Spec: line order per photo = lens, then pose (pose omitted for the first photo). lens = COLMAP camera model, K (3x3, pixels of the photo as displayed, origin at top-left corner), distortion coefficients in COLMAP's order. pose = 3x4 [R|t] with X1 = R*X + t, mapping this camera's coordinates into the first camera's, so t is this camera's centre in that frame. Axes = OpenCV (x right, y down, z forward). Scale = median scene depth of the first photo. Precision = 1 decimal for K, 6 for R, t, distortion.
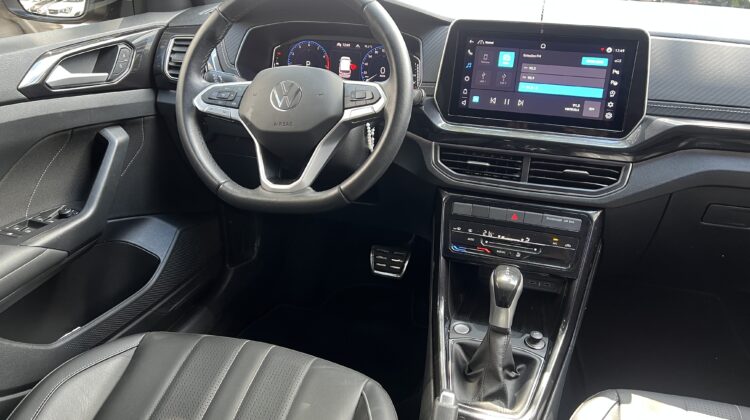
lens RADIAL K [[570.7, 0, 375.0], [0, 570.7, 210.0], [0, 0, 1]] dist [0.065666, -0.081678]
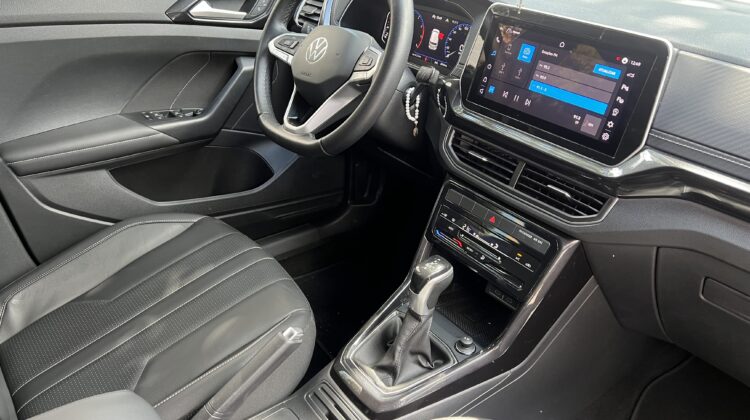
lens RADIAL K [[570.7, 0, 375.0], [0, 570.7, 210.0], [0, 0, 1]] dist [0.065666, -0.081678]
pose [[0.815079, 0.302867, -0.493880, 0.568545], [-0.279621, 0.952265, 0.122492, -0.066657], [0.507403, 0.038259, 0.860859, 0.087020]]
